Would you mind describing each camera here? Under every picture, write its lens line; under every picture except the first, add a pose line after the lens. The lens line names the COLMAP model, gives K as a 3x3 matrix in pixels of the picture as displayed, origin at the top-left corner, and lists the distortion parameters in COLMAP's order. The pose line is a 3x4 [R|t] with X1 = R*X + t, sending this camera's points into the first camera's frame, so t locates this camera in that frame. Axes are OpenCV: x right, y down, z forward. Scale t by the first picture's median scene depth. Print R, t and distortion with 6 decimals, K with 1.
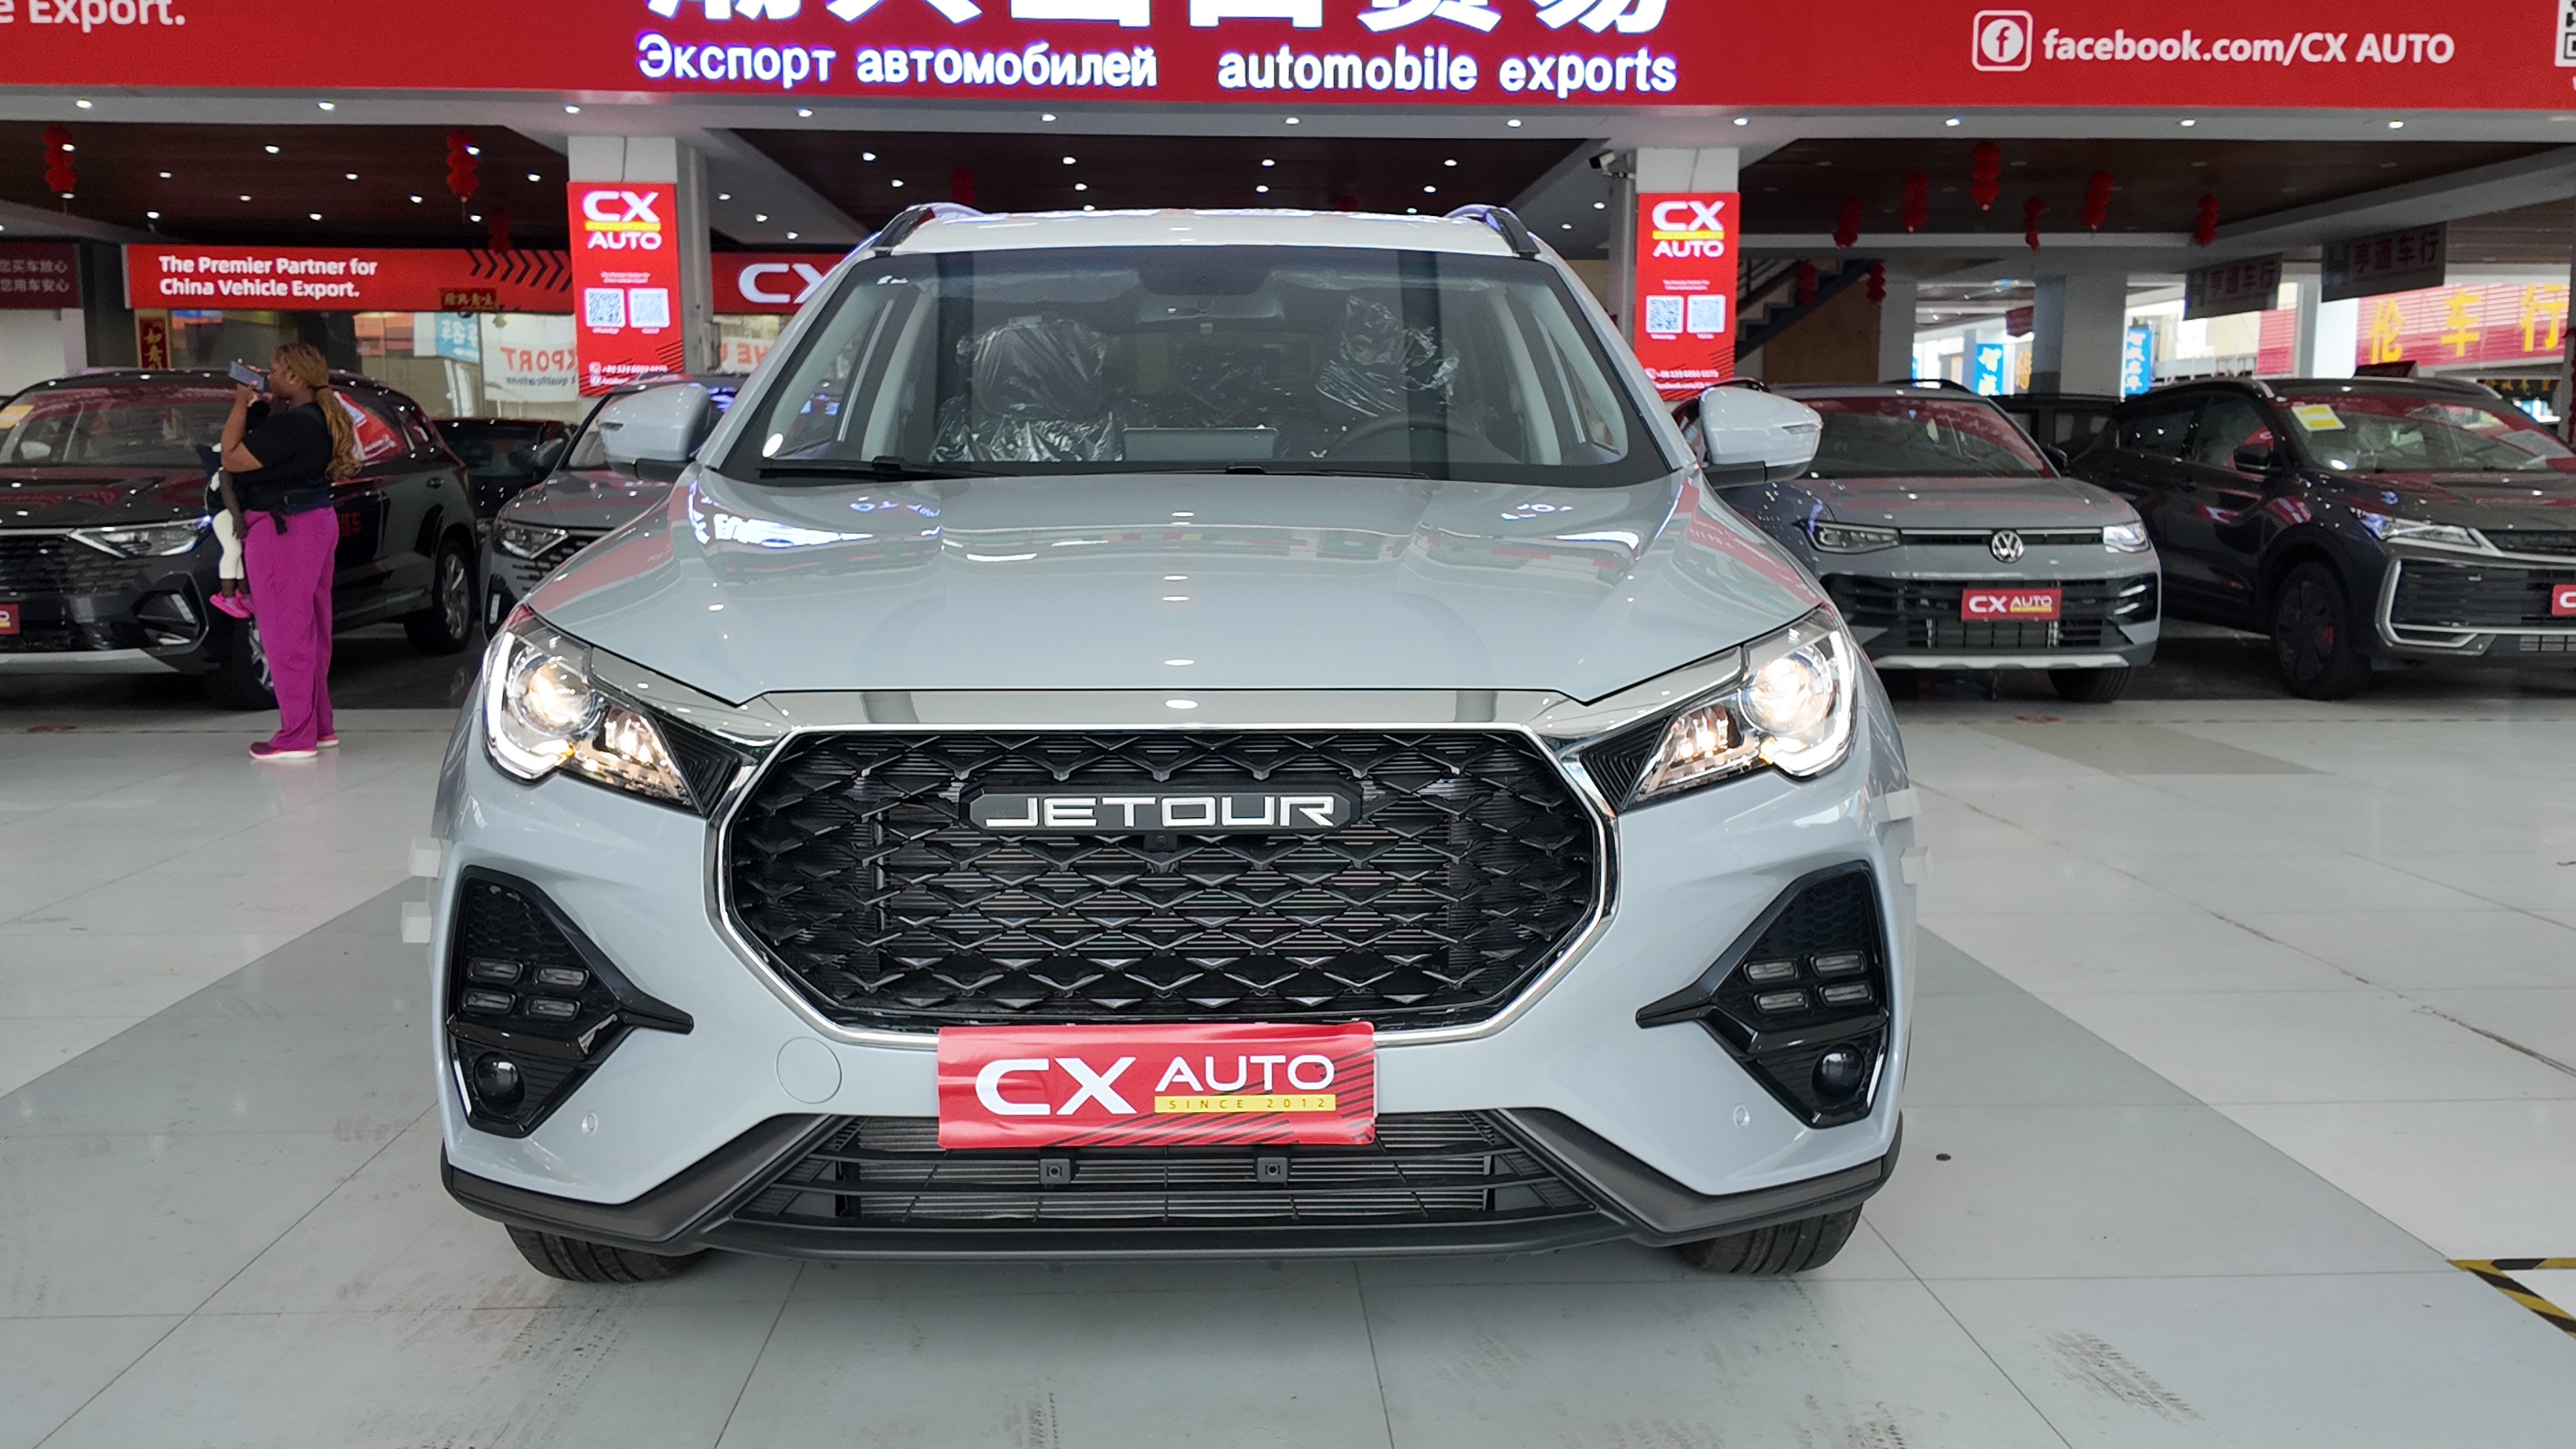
lens RADIAL K [[2130.8, 0, 1288.0], [0, 2130.8, 724.5], [0, 0, 1]] dist [0.138923, -0.217122]
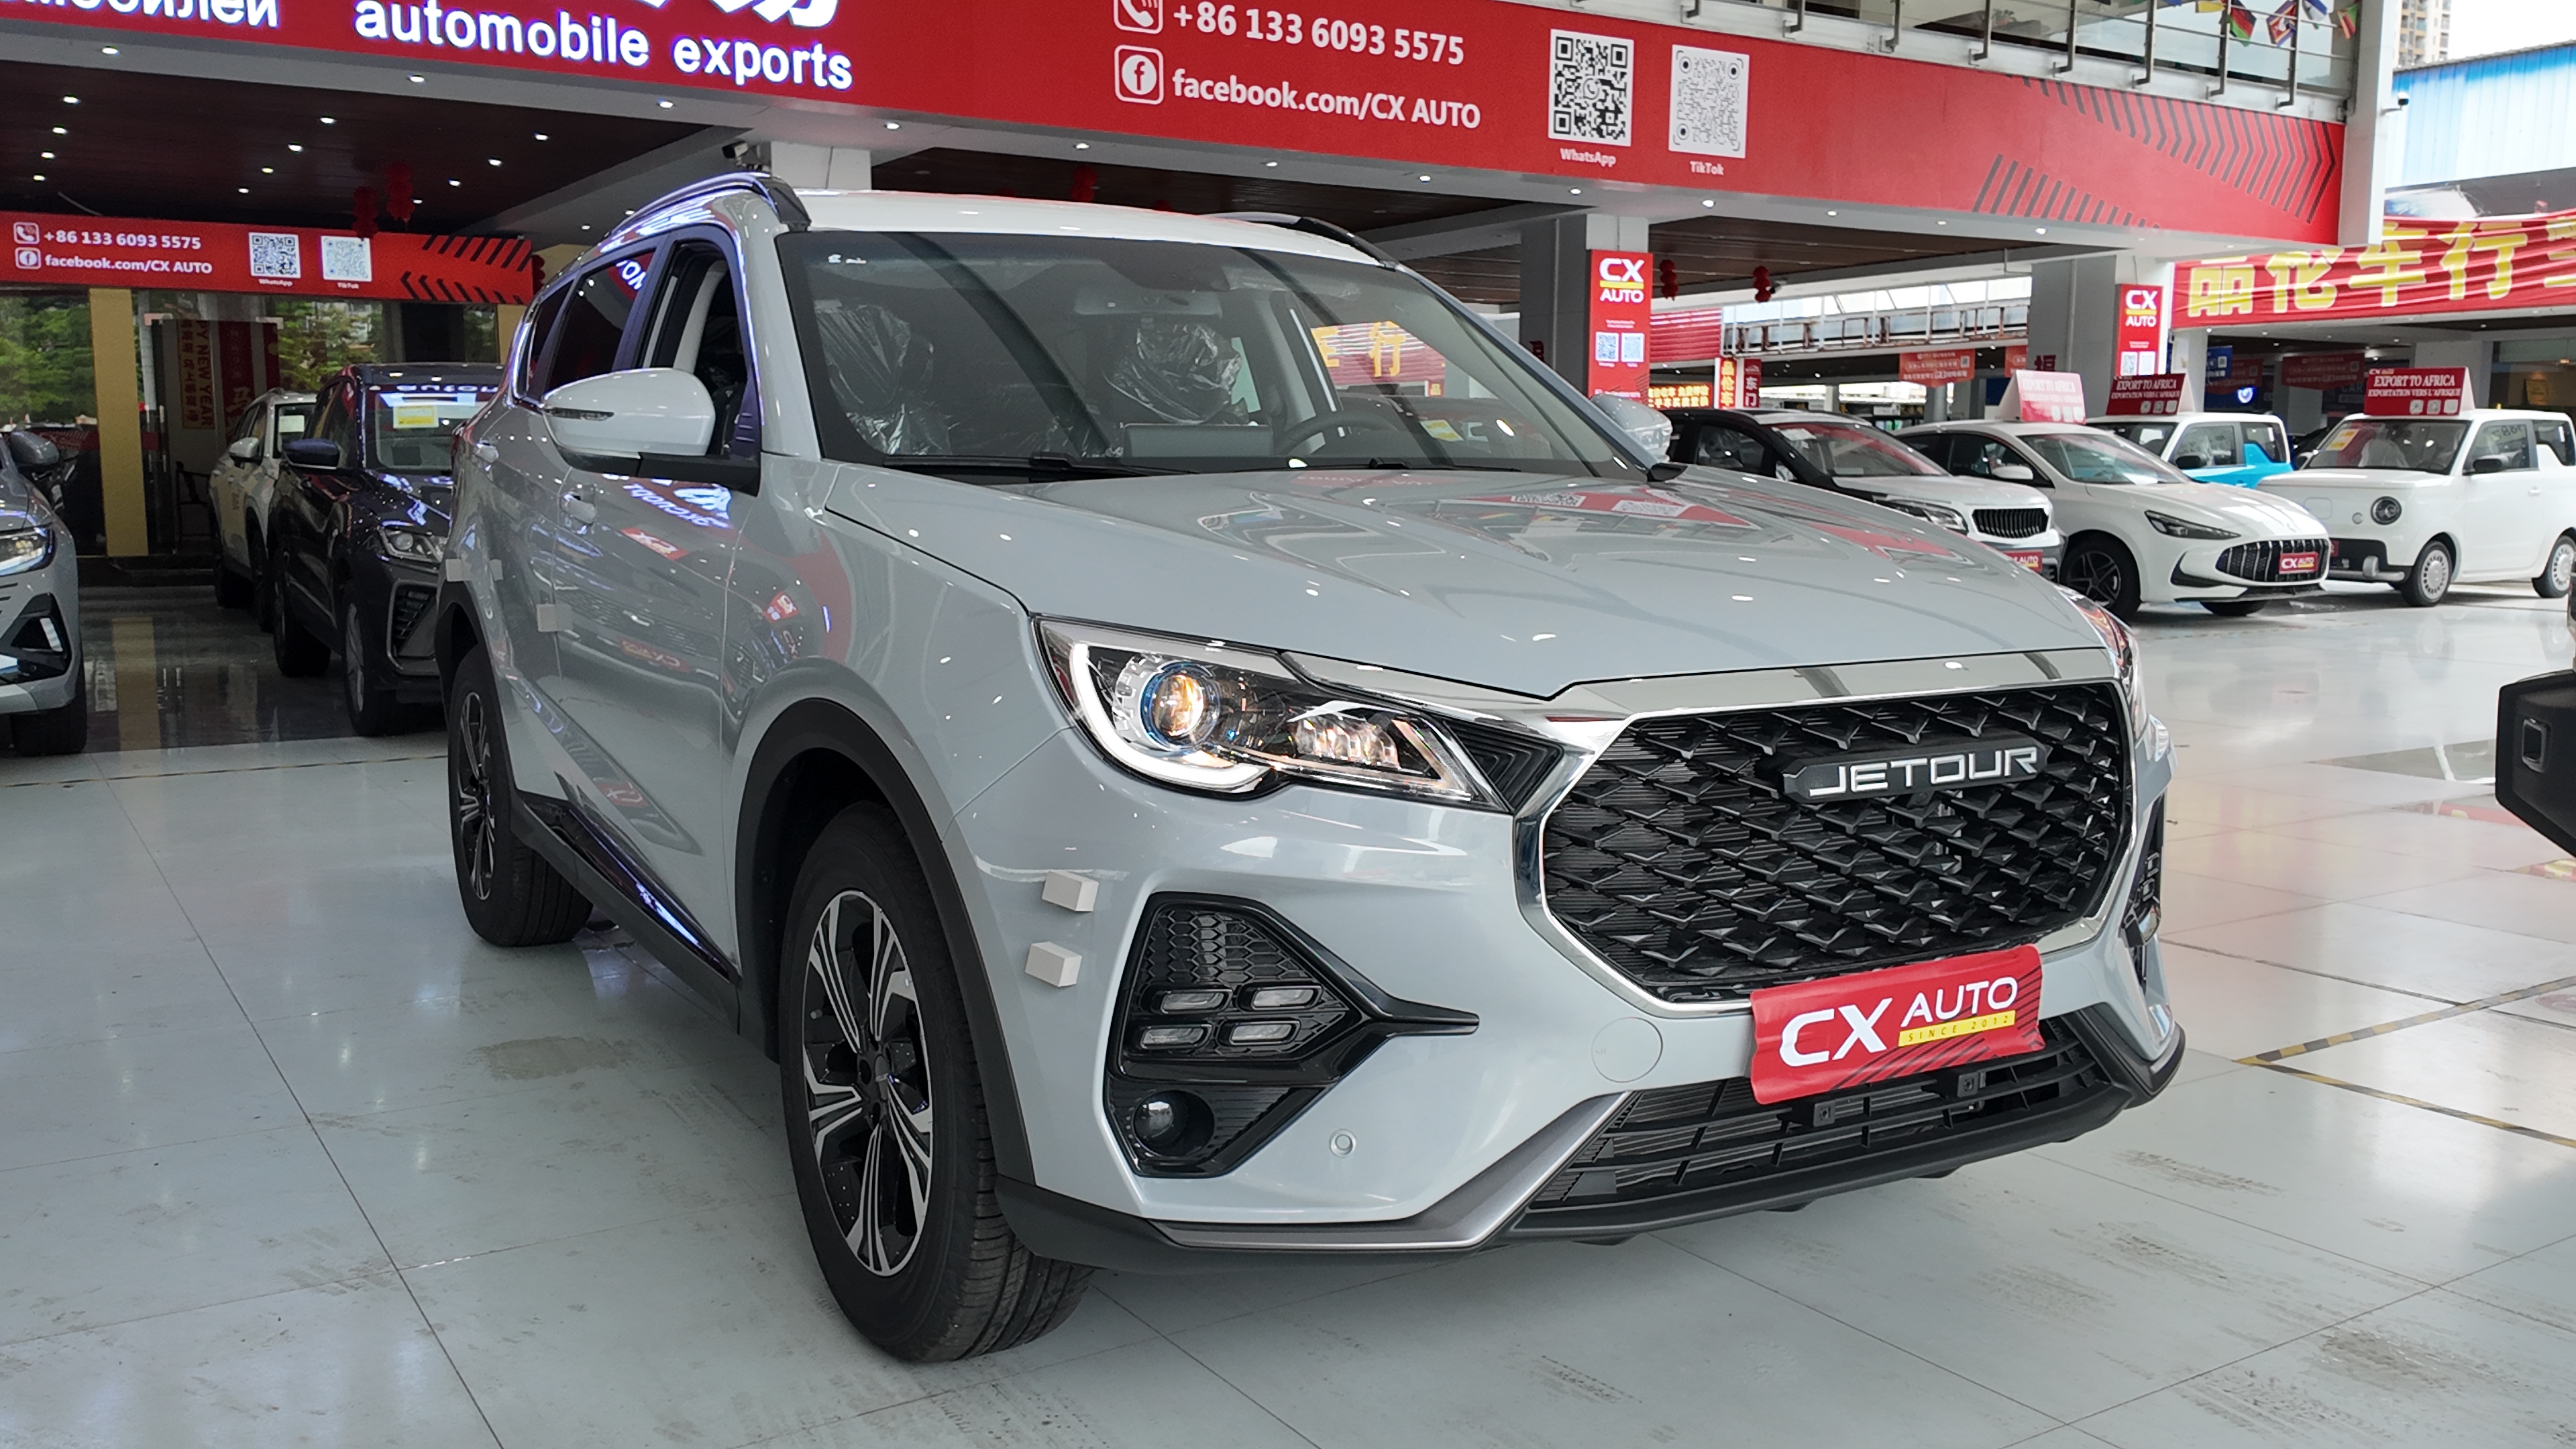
lens RADIAL K [[2116.9, 0, 1288.0], [0, 2116.9, 724.5], [0, 0, 1]] dist [0.156817, -0.273730]
pose [[0.865629, -0.061373, 0.496910, -0.160664], [0.060850, 0.997998, 0.017261, -0.003968], [-0.496974, 0.015295, 0.867631, 0.036919]]
